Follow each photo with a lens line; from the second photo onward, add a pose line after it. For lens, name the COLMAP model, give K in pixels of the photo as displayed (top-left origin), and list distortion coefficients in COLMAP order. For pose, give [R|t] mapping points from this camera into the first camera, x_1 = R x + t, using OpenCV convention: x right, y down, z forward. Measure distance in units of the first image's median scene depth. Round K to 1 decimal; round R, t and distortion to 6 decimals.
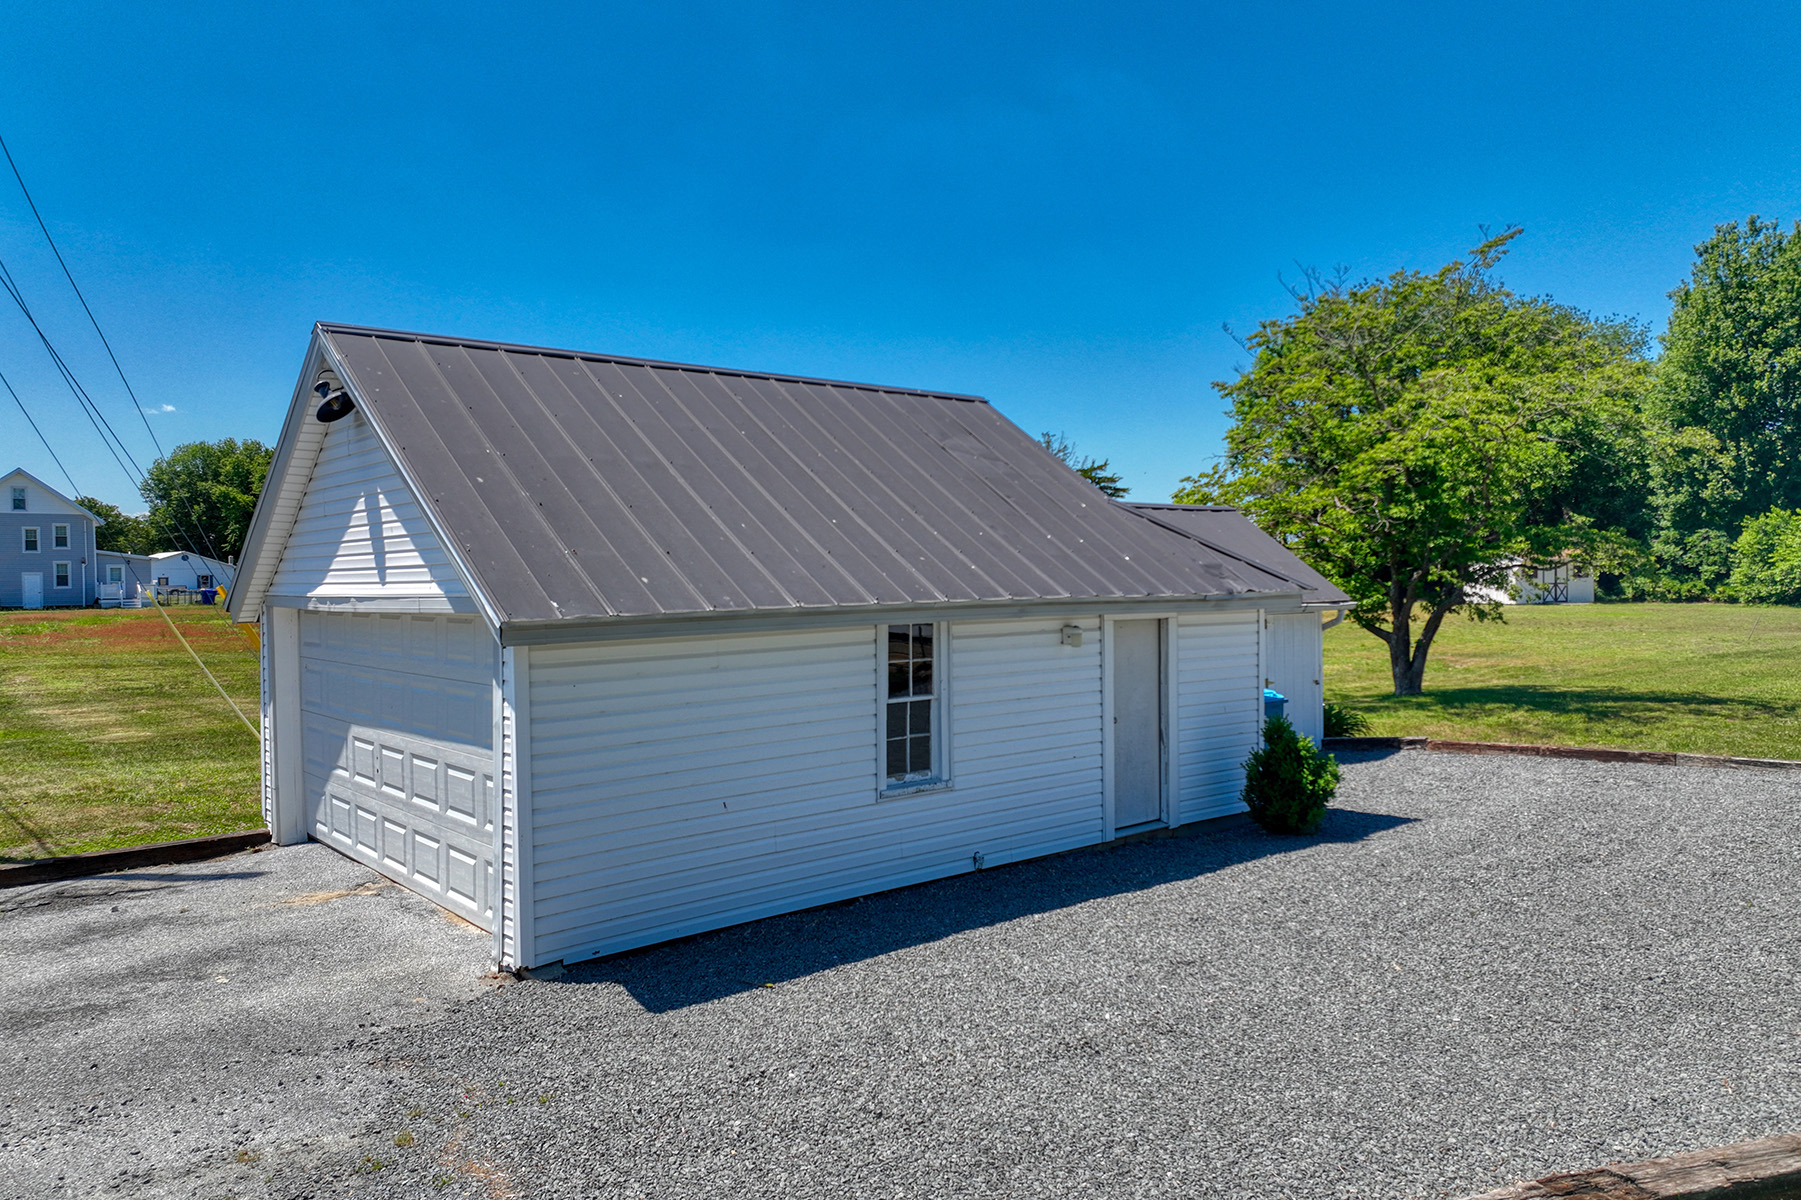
lens RADIAL K [[1267.2, 0, 900.9], [0, 1267.2, 603.6], [0, 0, 1]] dist [-0.000422, 0.014617]
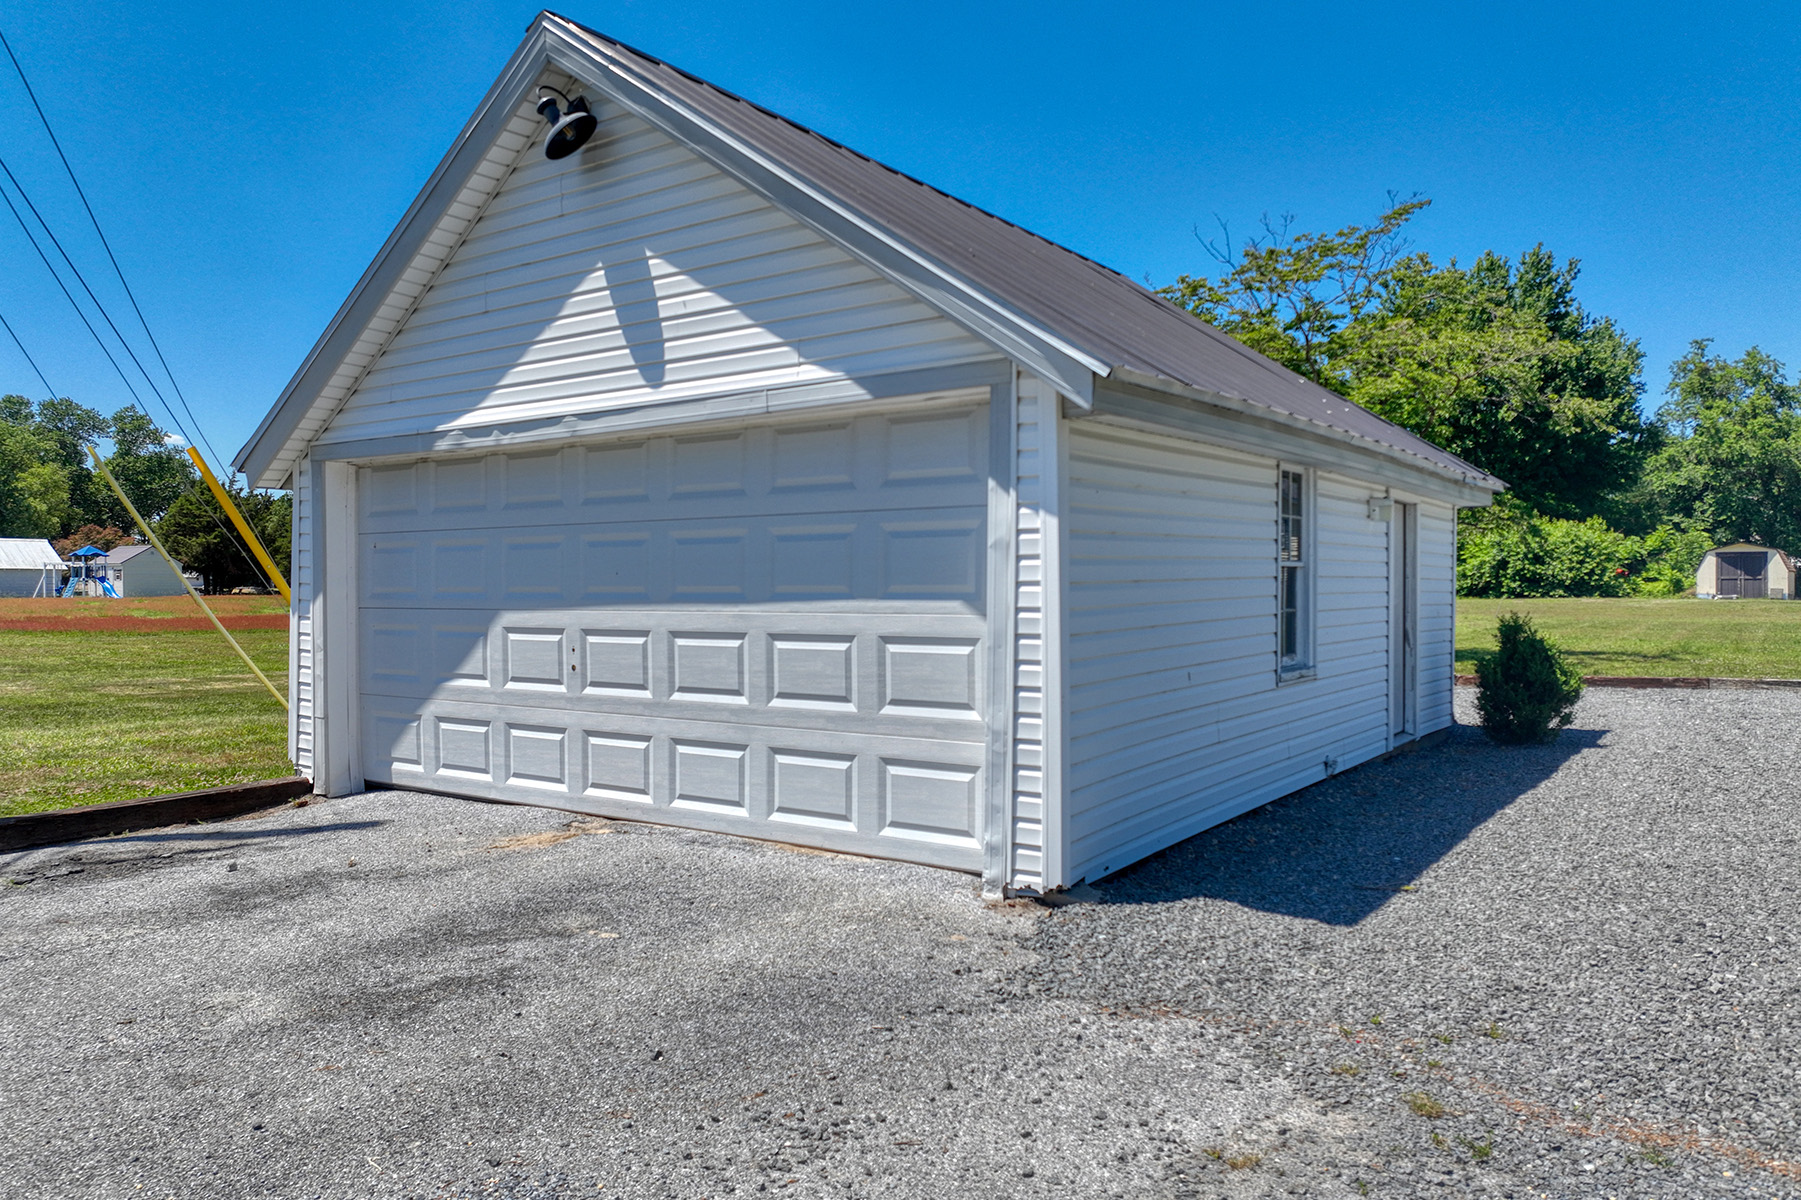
lens RADIAL K [[1267.2, 0, 899.8], [0, 1267.2, 595.0], [0, 0, 1]] dist [-0.000422, 0.014617]
pose [[0.966885, 0.004166, 0.255178, -0.427892], [0.000581, 0.999828, -0.018524, 0.106987], [-0.255211, 0.018059, 0.966717, 0.267462]]
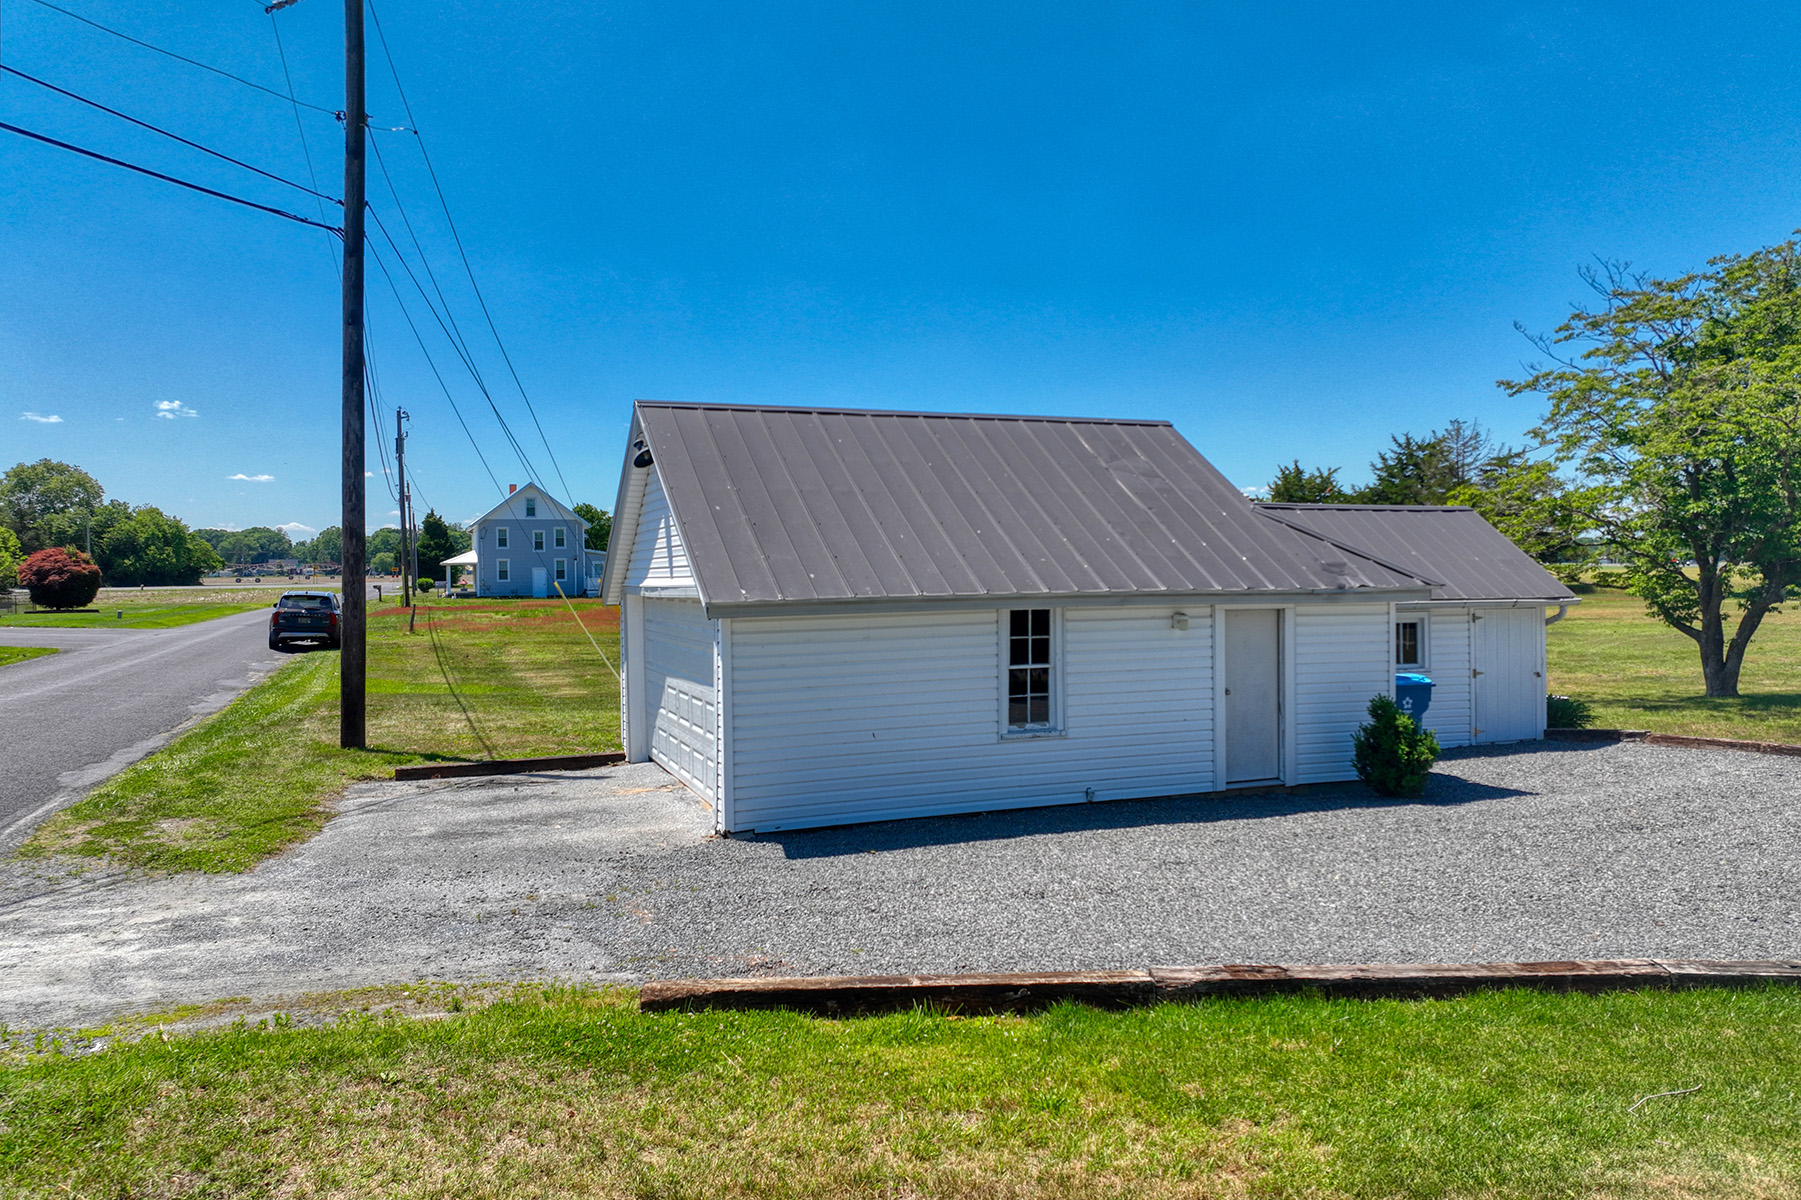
lens RADIAL K [[1267.2, 0, 896.8], [0, 1267.2, 608.8], [0, 0, 1]] dist [-0.000422, 0.014617]
pose [[0.944998, 0.010810, -0.326898, 0.294810], [-0.008175, 0.999922, 0.009434, 0.003940], [0.326975, -0.006243, 0.945012, -0.277366]]
